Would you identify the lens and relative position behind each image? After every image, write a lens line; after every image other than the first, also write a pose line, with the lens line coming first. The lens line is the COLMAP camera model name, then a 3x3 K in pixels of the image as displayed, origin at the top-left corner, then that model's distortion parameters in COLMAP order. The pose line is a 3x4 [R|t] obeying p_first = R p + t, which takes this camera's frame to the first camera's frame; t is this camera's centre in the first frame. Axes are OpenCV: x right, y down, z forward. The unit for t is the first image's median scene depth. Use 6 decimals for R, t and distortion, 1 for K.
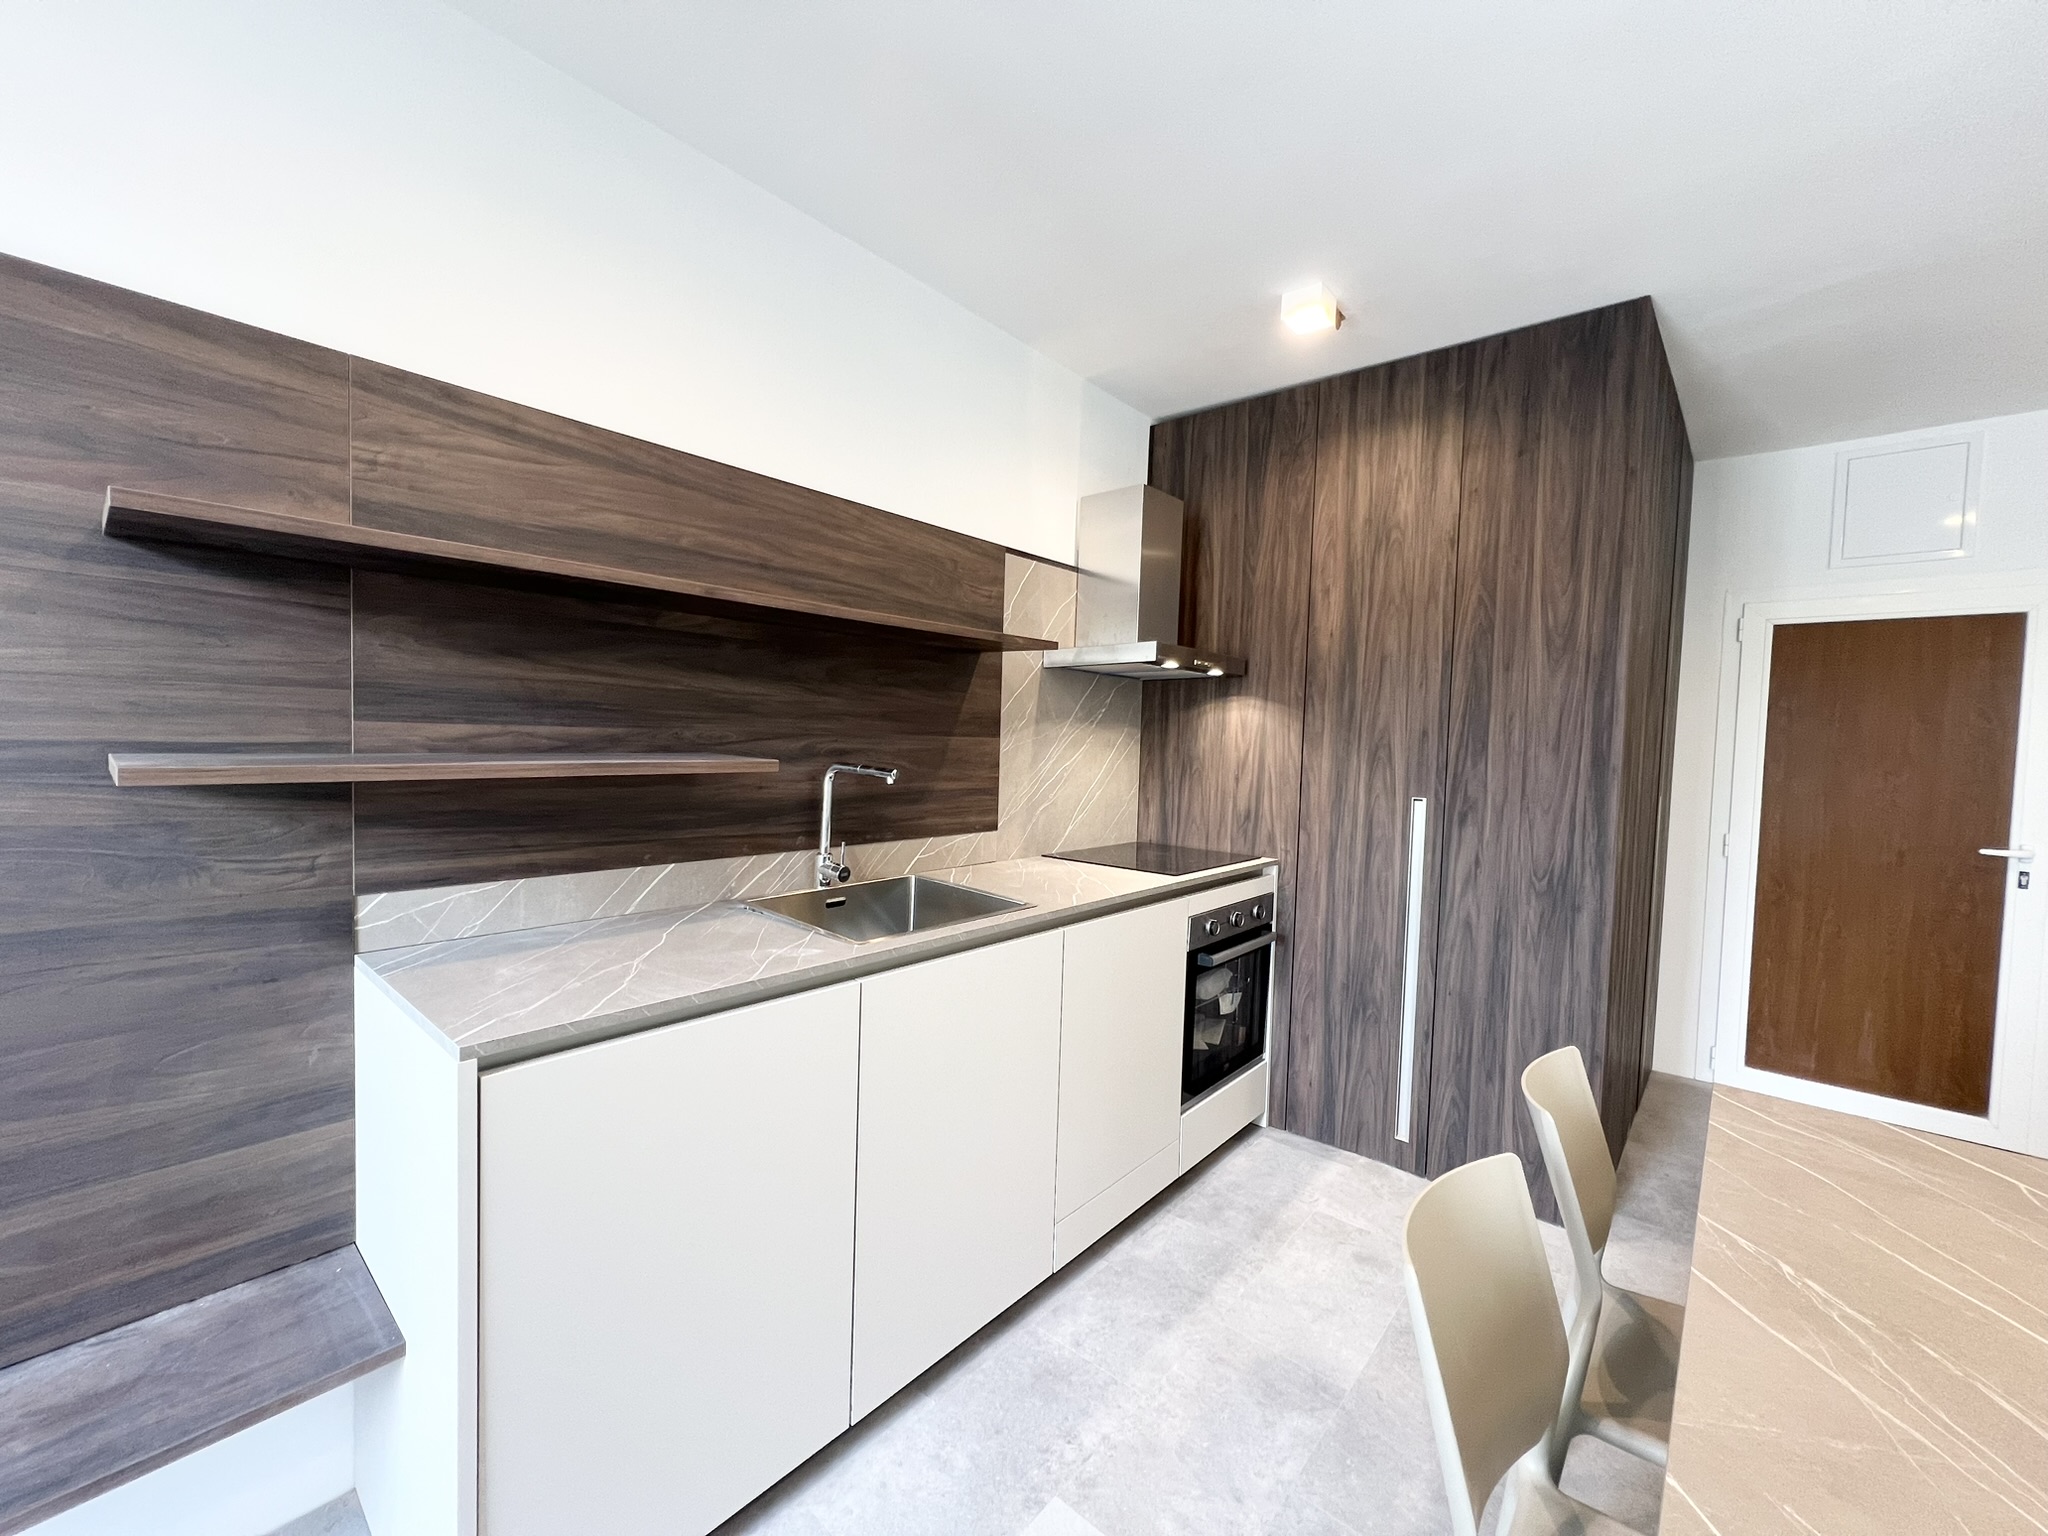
lens RADIAL K [[815.9, 0, 1018.1], [0, 815.9, 770.8], [0, 0, 1]] dist [0.000940, 0.000112]
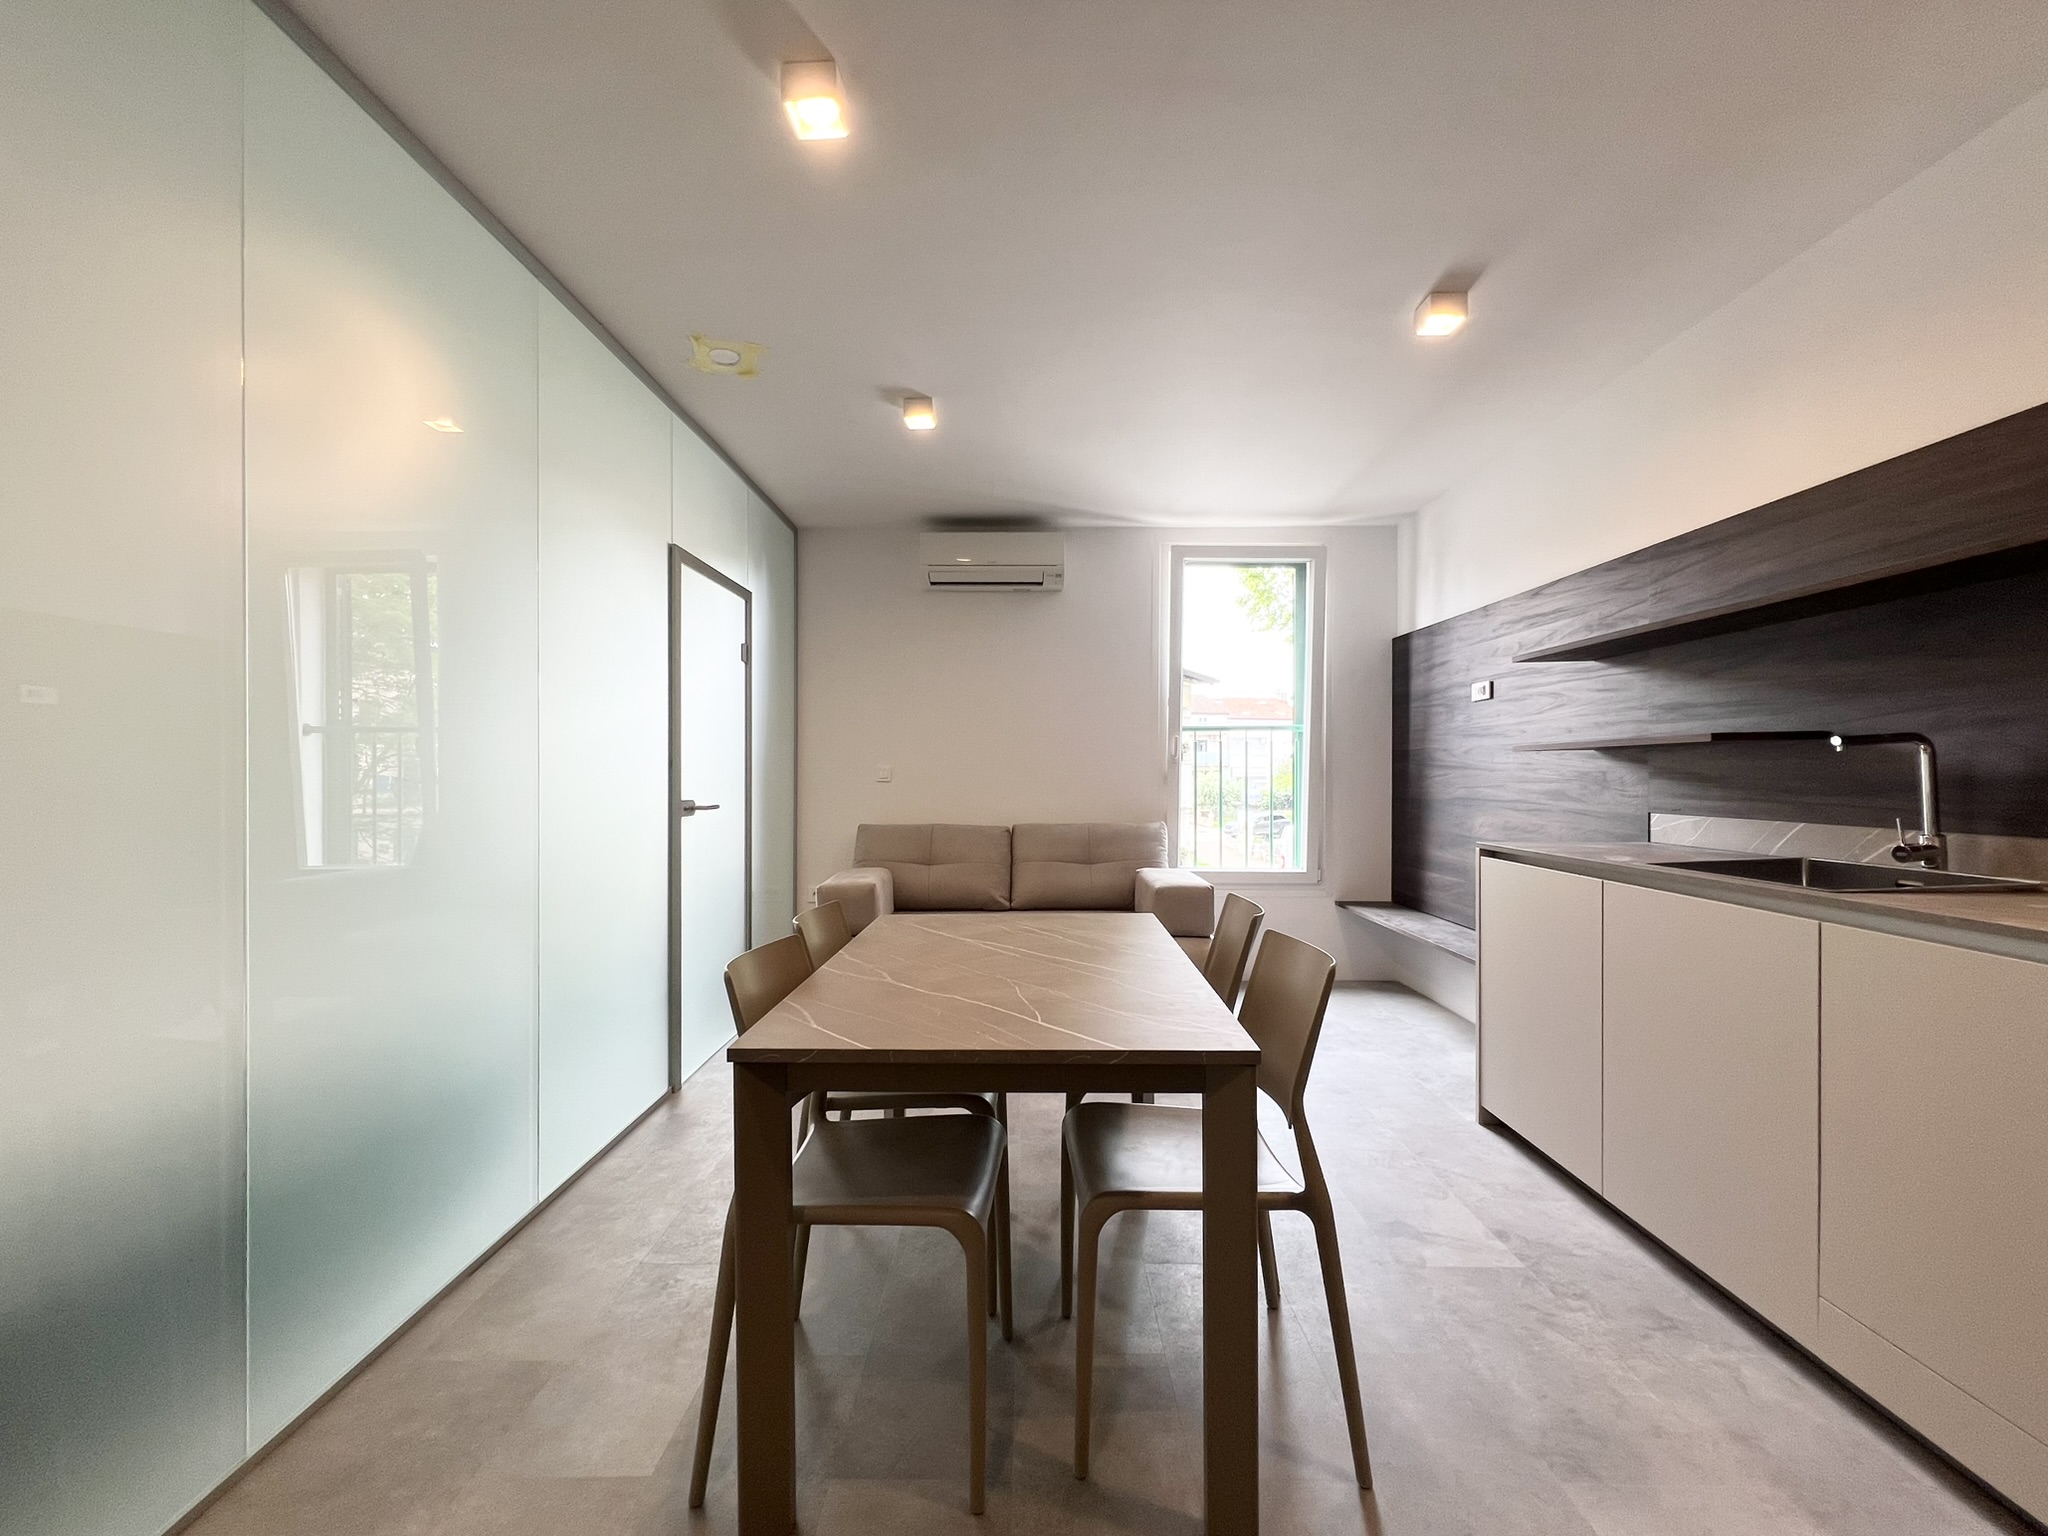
lens RADIAL K [[835.0, 0, 1024.0], [0, 835.0, 768.0], [0, 0, 1]] dist [0.001551, 0.000061]
pose [[-0.757379, -0.032173, -0.652183, 1.031144], [-0.049994, 0.998711, 0.008790, 0.063316], [0.651059, 0.039262, -0.758011, 0.953839]]
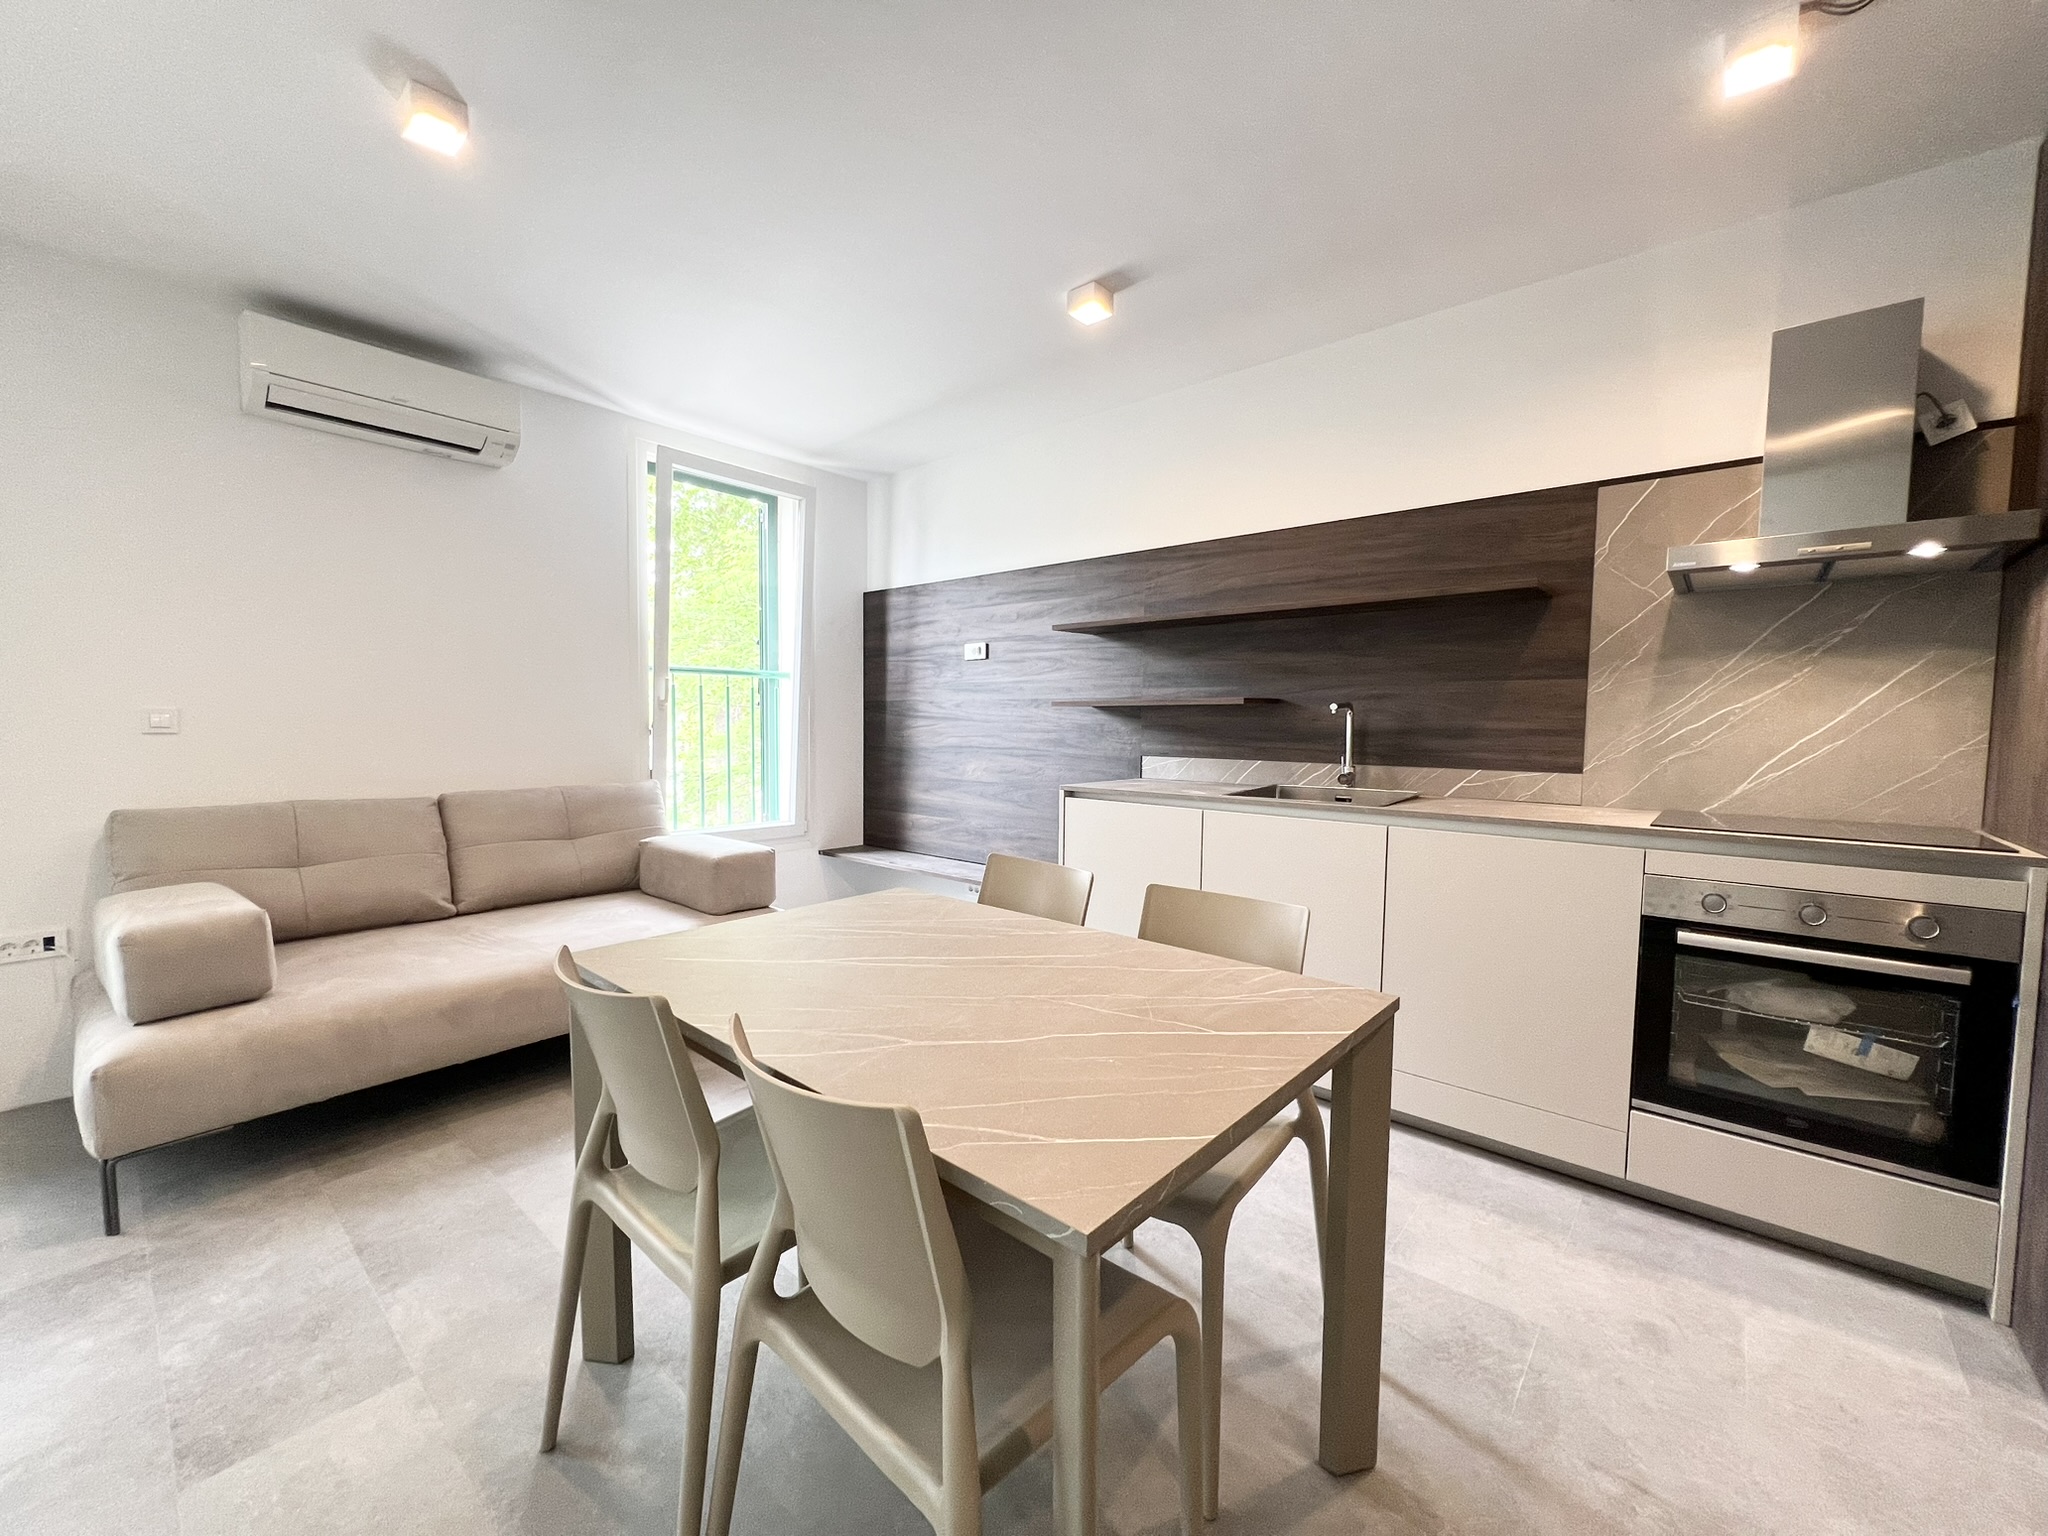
lens RADIAL K [[815.9, 0, 1018.1], [0, 815.9, 770.8], [0, 0, 1]] dist [0.000940, 0.000112]
pose [[-0.000178, 0.030955, -0.999521, 1.107803], [-0.051992, 0.998169, 0.030923, 0.086587], [0.998647, 0.051973, 0.001432, 0.372928]]
